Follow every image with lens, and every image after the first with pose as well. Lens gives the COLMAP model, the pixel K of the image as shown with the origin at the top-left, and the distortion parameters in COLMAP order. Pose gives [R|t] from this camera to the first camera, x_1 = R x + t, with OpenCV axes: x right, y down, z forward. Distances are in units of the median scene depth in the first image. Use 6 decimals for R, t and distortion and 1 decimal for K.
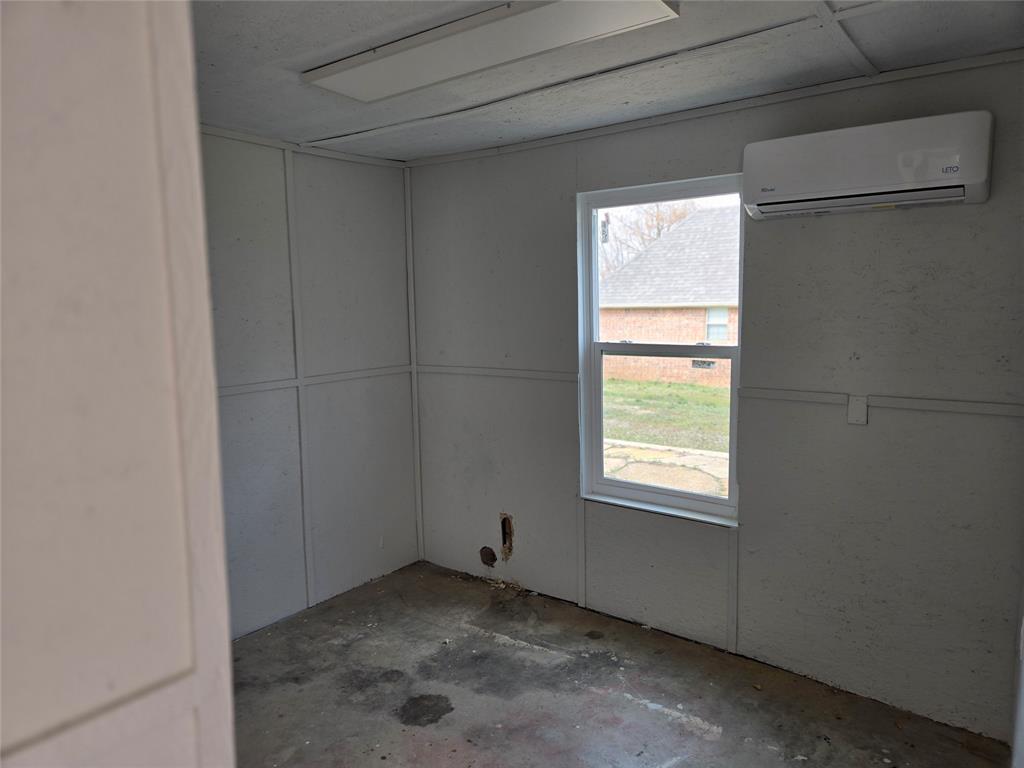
lens RADIAL K [[709.2, 0, 512.0], [0, 709.2, 384.0], [0, 0, 1]] dist [0.072780, -0.004688]
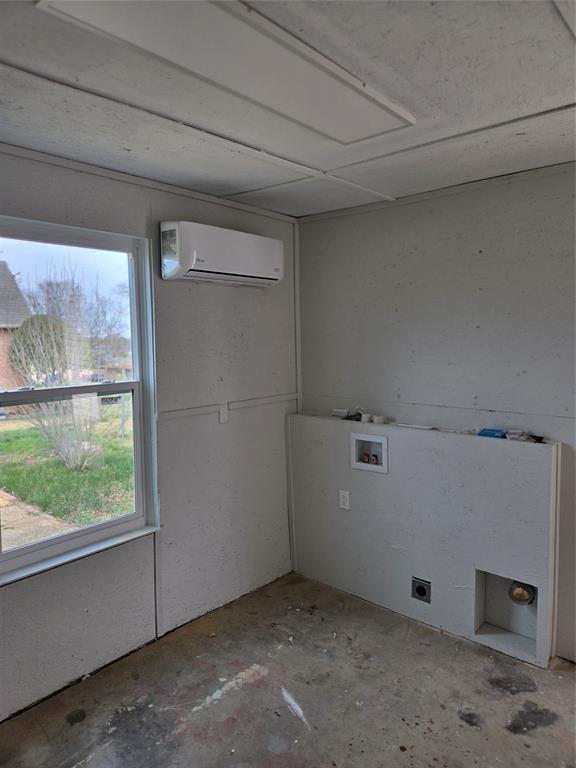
lens RADIAL K [[531.9, 0, 291.3], [0, 531.9, 380.1], [0, 0, 1]] dist [0.072780, -0.004688]
pose [[0.079677, -0.076792, 0.993858, -0.574914], [0.136677, 0.988453, 0.065417, -0.080748], [-0.987406, 0.130625, 0.089252, 0.695252]]
